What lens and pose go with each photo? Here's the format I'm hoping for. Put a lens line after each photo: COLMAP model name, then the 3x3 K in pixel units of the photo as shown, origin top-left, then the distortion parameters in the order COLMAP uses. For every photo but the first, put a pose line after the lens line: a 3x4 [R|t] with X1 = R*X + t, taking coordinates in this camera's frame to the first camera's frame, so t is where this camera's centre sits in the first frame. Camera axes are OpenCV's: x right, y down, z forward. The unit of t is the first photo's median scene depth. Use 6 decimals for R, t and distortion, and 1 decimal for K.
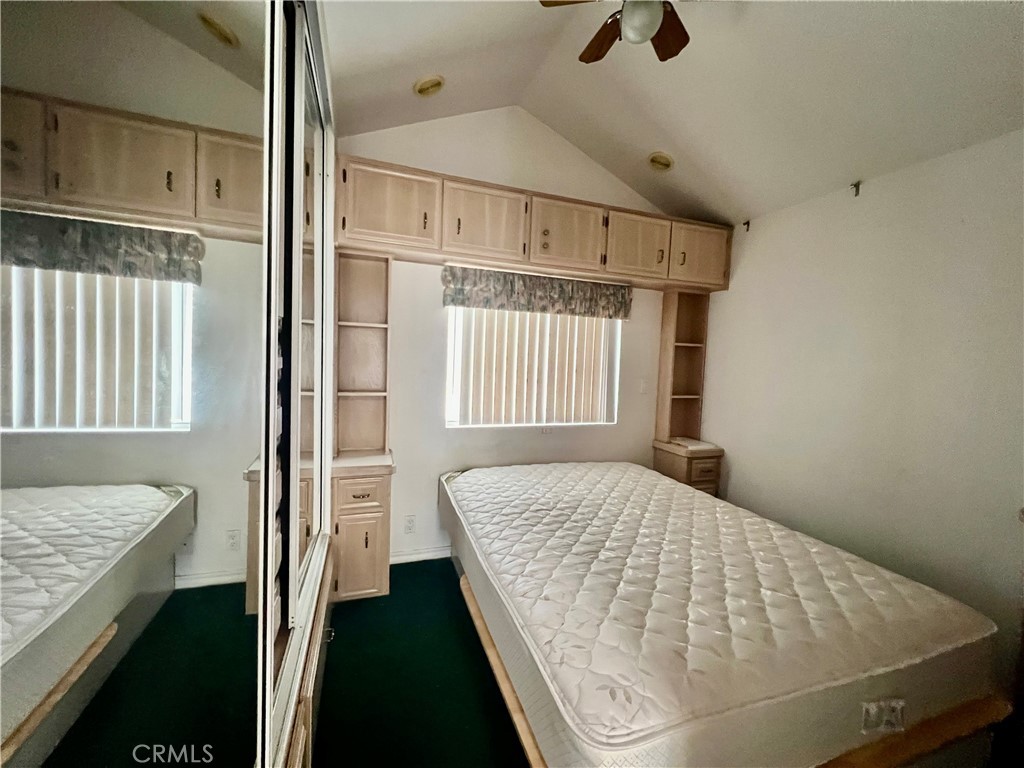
lens RADIAL K [[410.5, 0, 510.0], [0, 410.5, 382.6], [0, 0, 1]] dist [-0.001896, 0.000918]
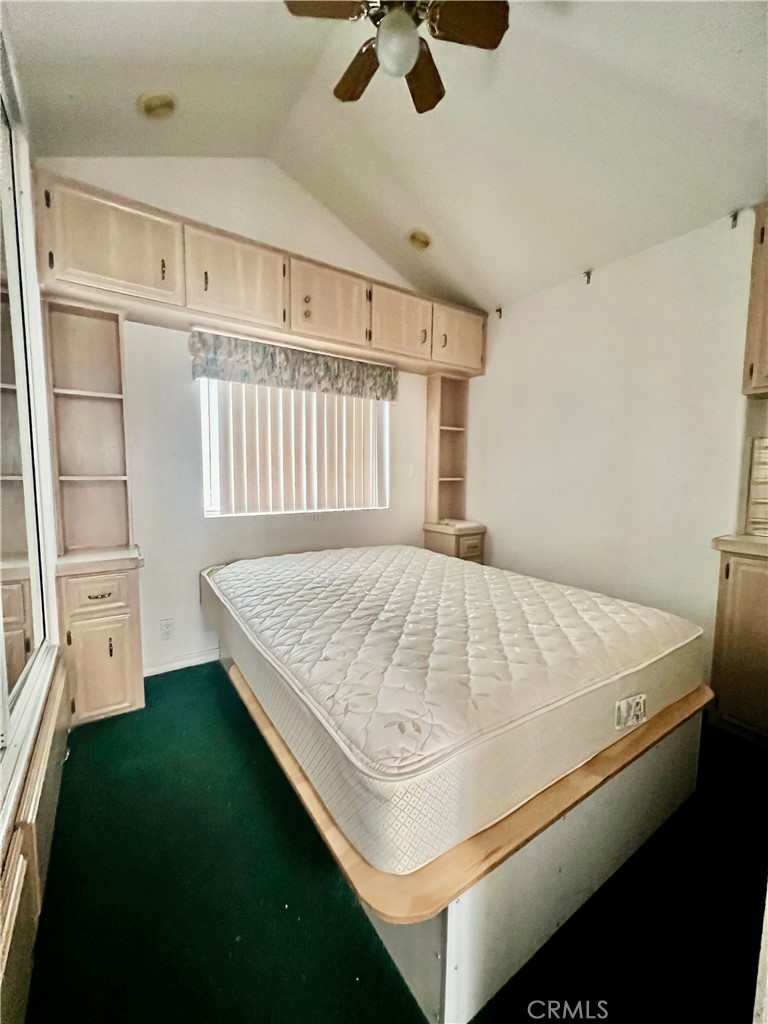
lens RADIAL K [[410.5, 0, 385.2], [0, 410.5, 509.5], [0, 0, 1]] dist [-0.001896, 0.000918]
pose [[0.966892, -0.051297, 0.249977, 0.001457], [0.043649, 0.998396, 0.036046, 0.093501], [-0.251425, -0.023941, 0.967581, 0.045059]]
